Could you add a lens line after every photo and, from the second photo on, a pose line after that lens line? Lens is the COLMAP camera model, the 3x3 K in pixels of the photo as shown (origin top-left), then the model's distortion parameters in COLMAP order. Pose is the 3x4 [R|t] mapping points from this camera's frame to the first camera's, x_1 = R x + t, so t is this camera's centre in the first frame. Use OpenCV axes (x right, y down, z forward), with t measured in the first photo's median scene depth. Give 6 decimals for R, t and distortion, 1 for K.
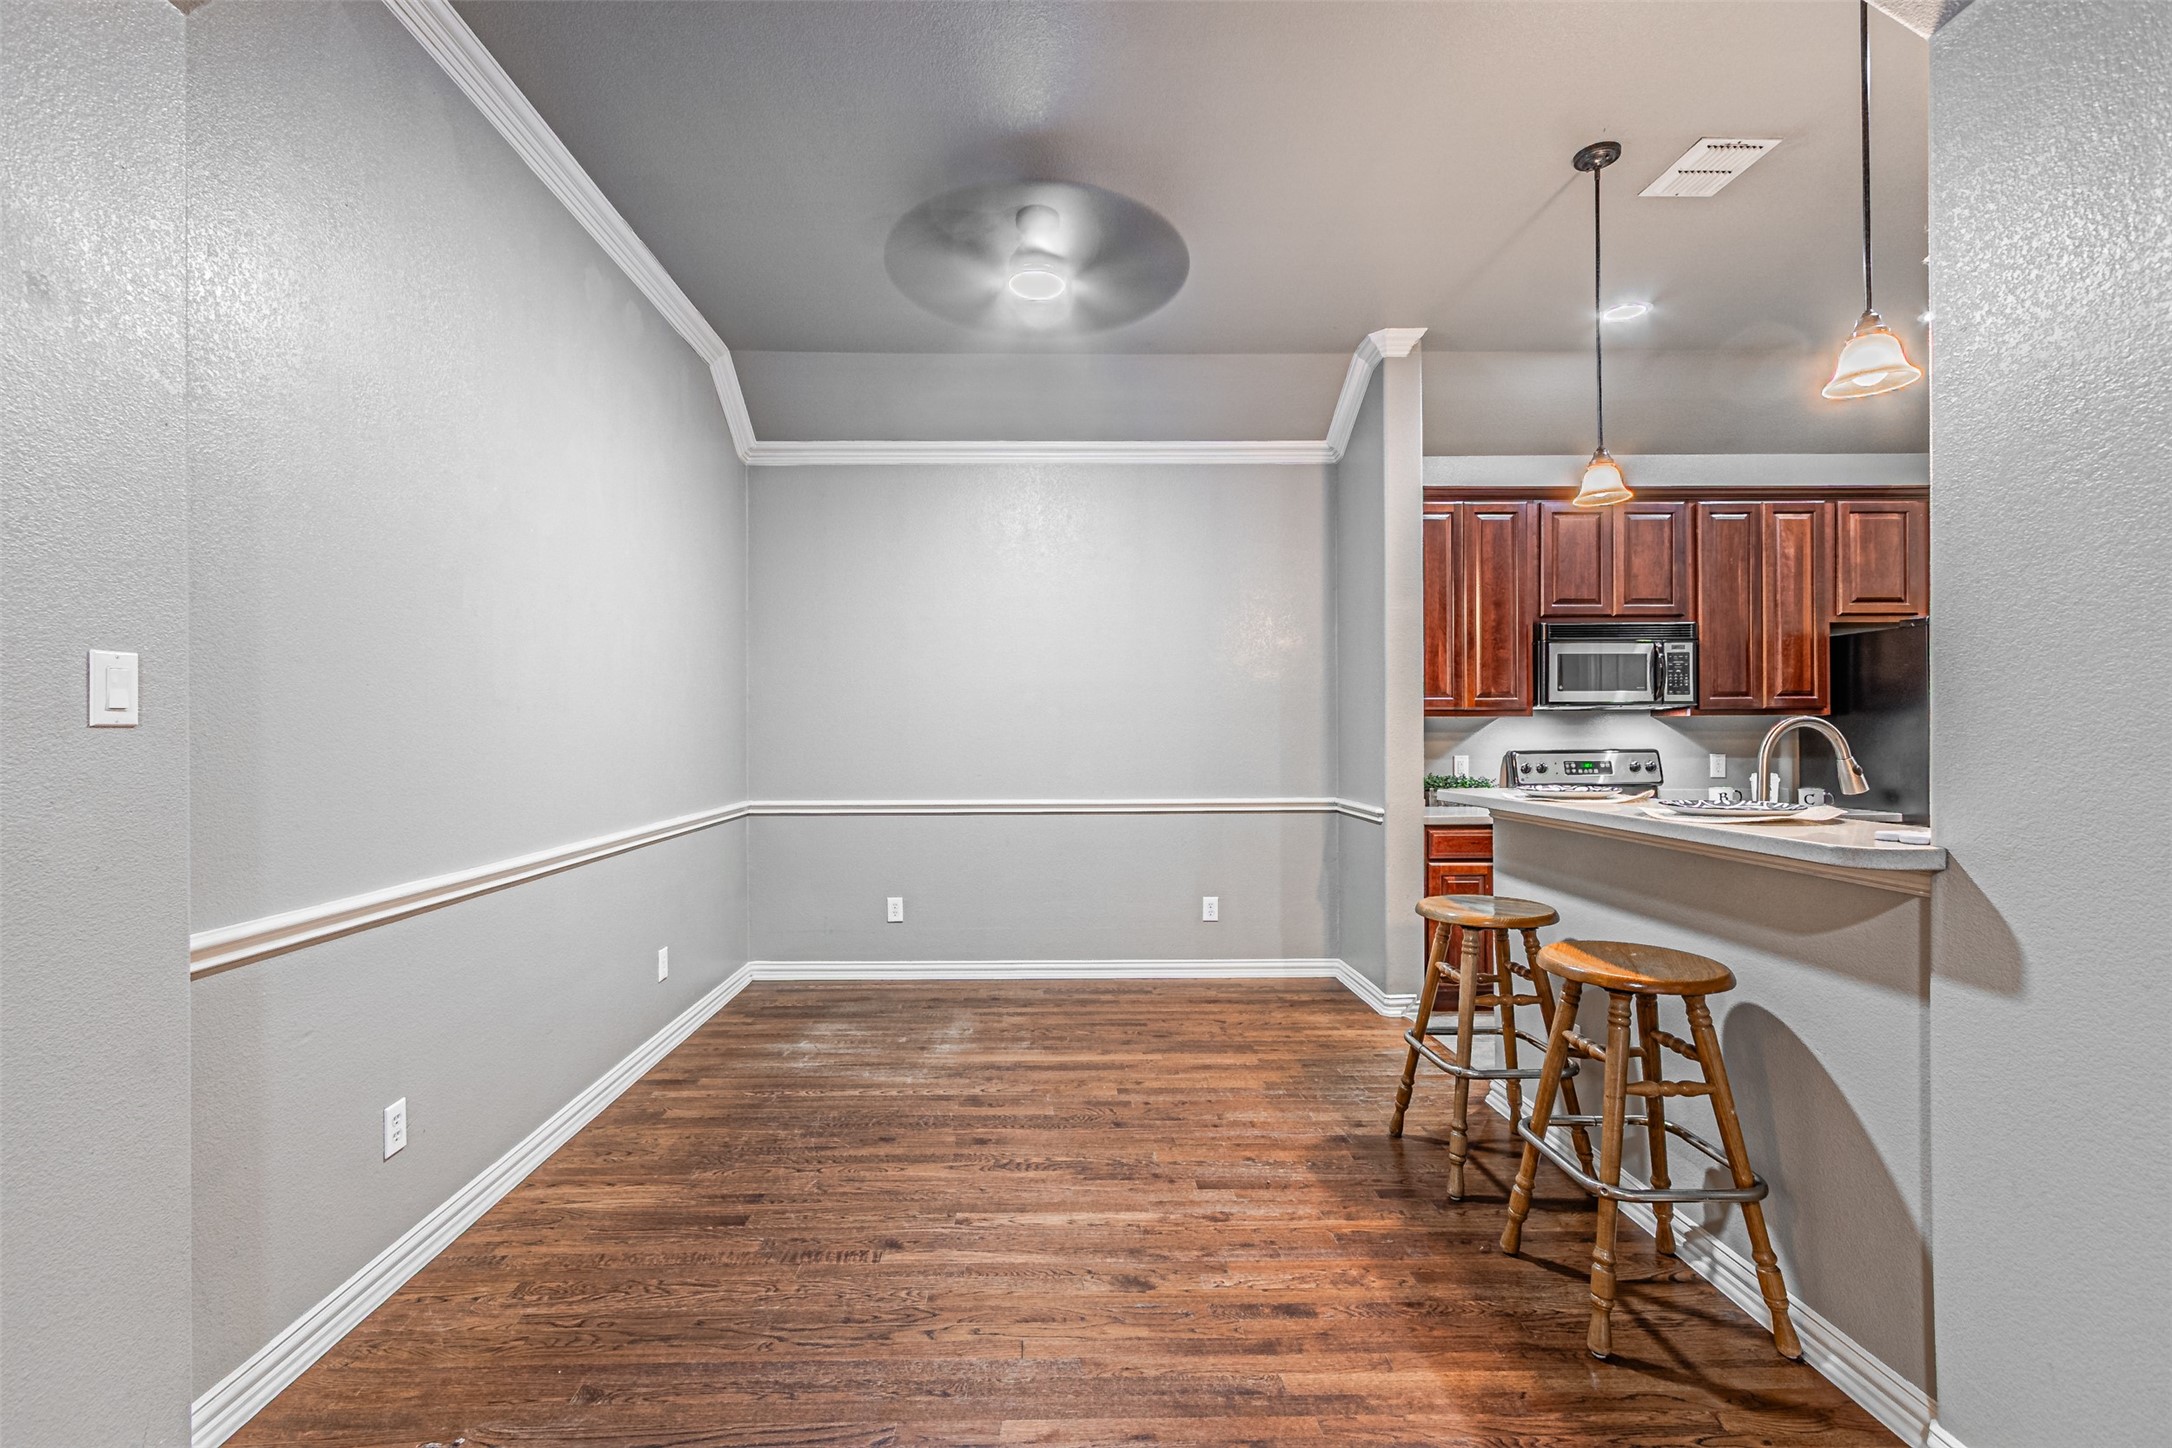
lens RADIAL K [[947.6, 0, 1043.5], [0, 947.6, 728.4], [0, 0, 1]] dist [0.002745, -0.000477]
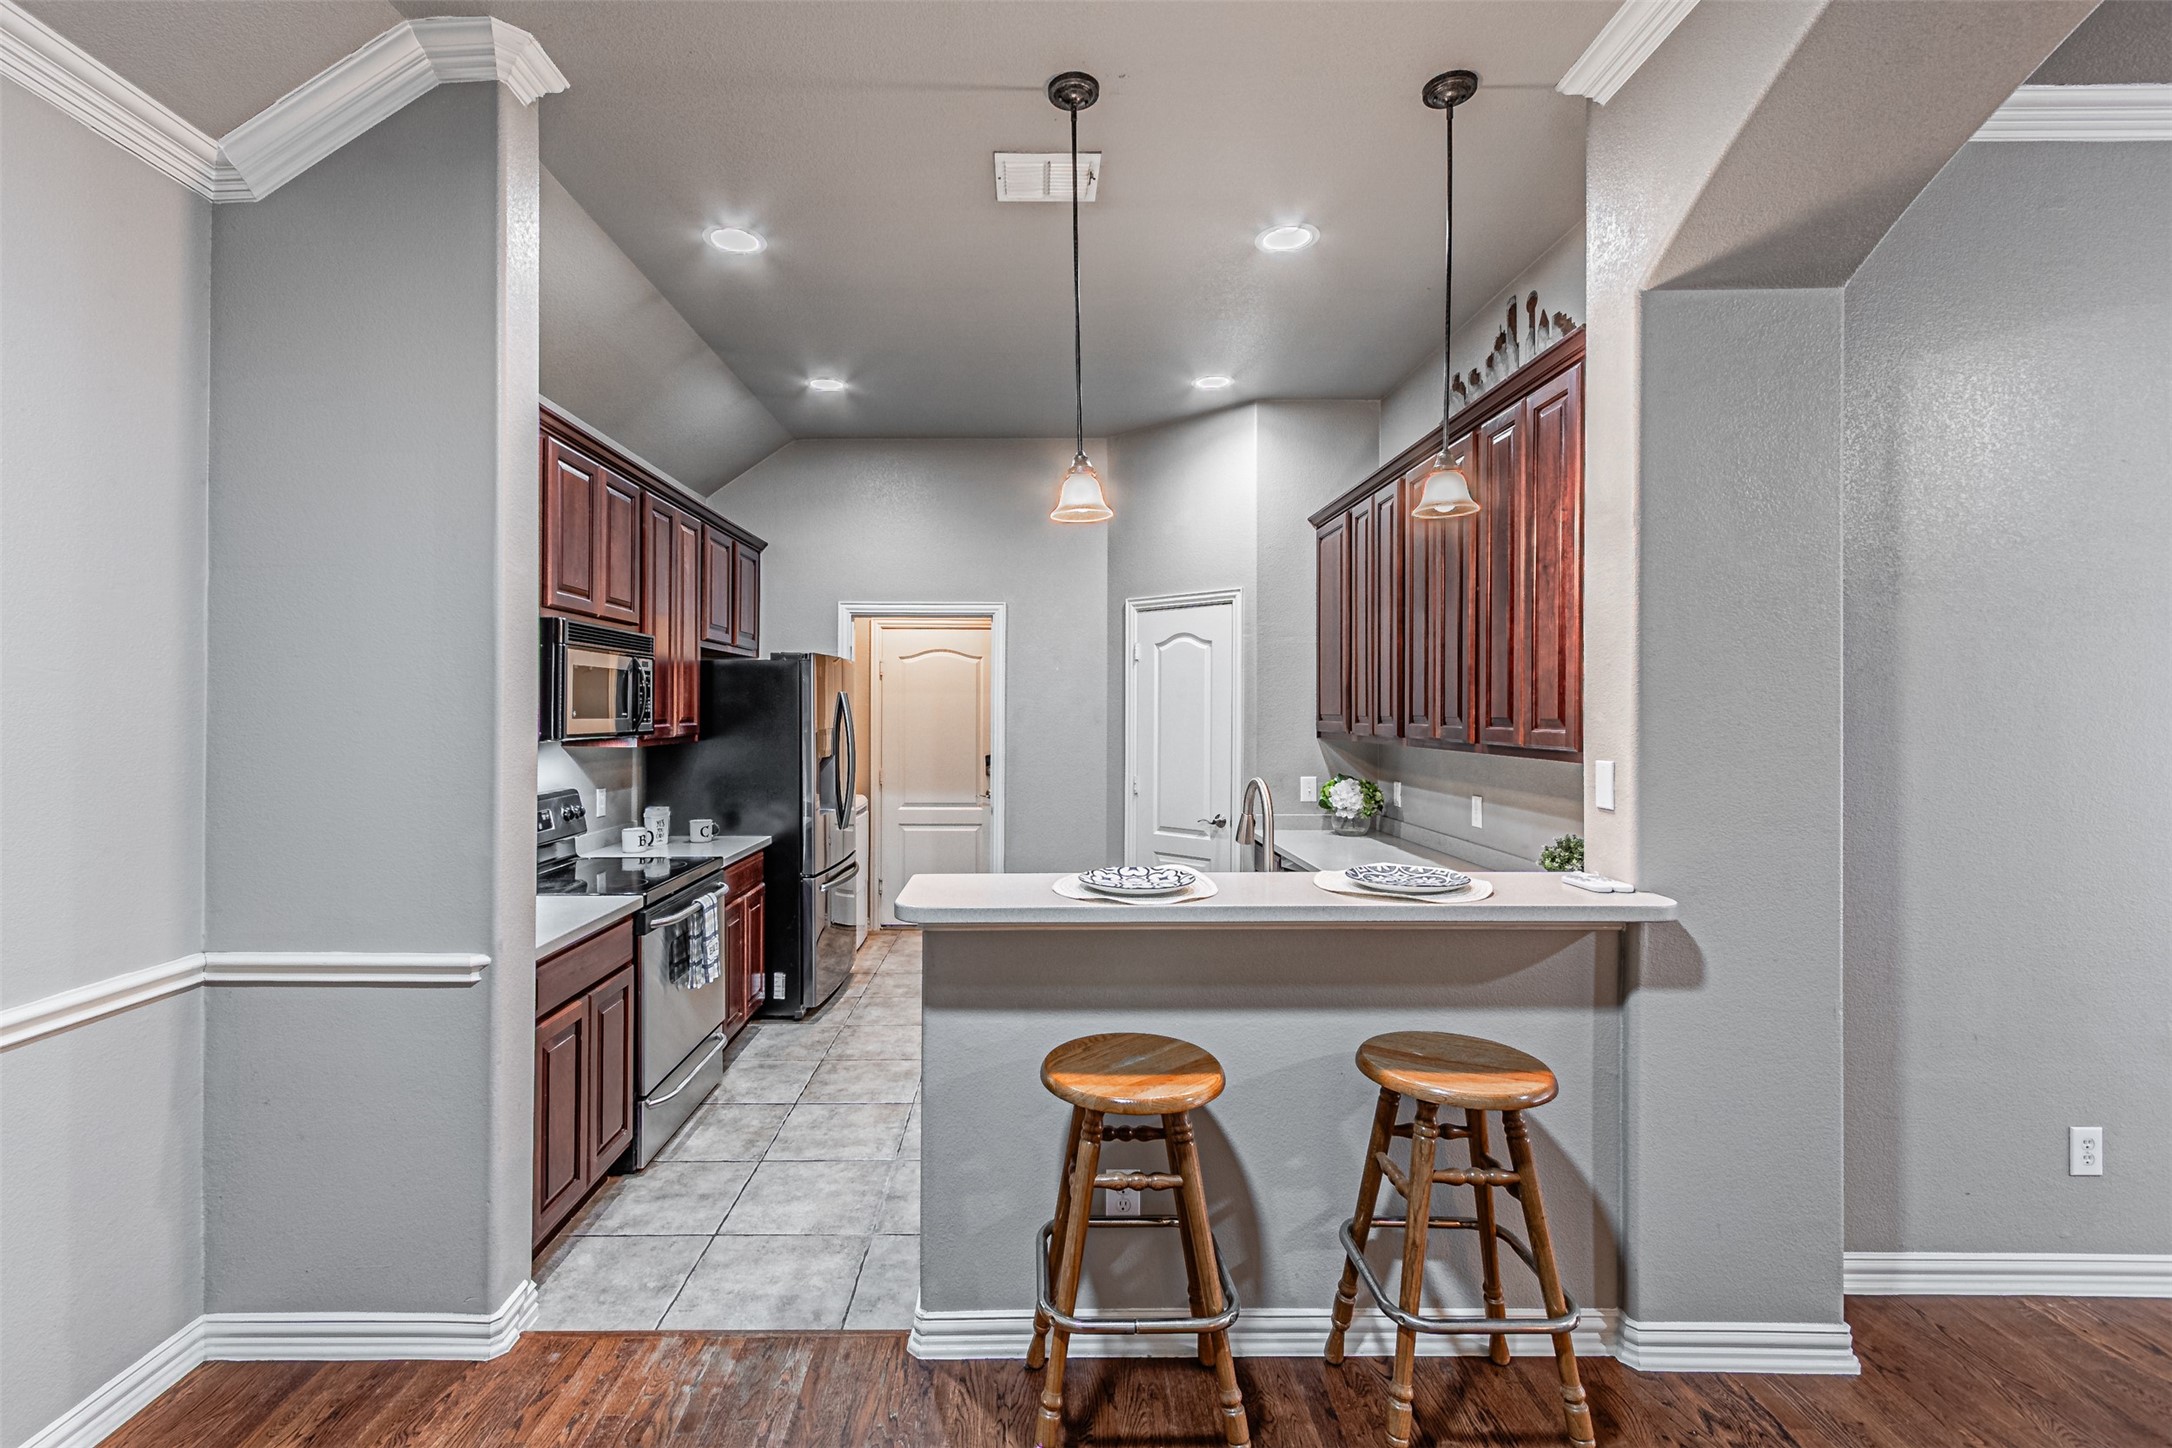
lens RADIAL K [[947.6, 0, 1047.5], [0, 947.6, 711.2], [0, 0, 1]] dist [0.002745, -0.000477]
pose [[0.007439, 0.003425, 0.999966, -0.153335], [-0.004579, 0.999984, -0.003391, -0.046752], [-0.999962, -0.004553, 0.007454, 0.688335]]
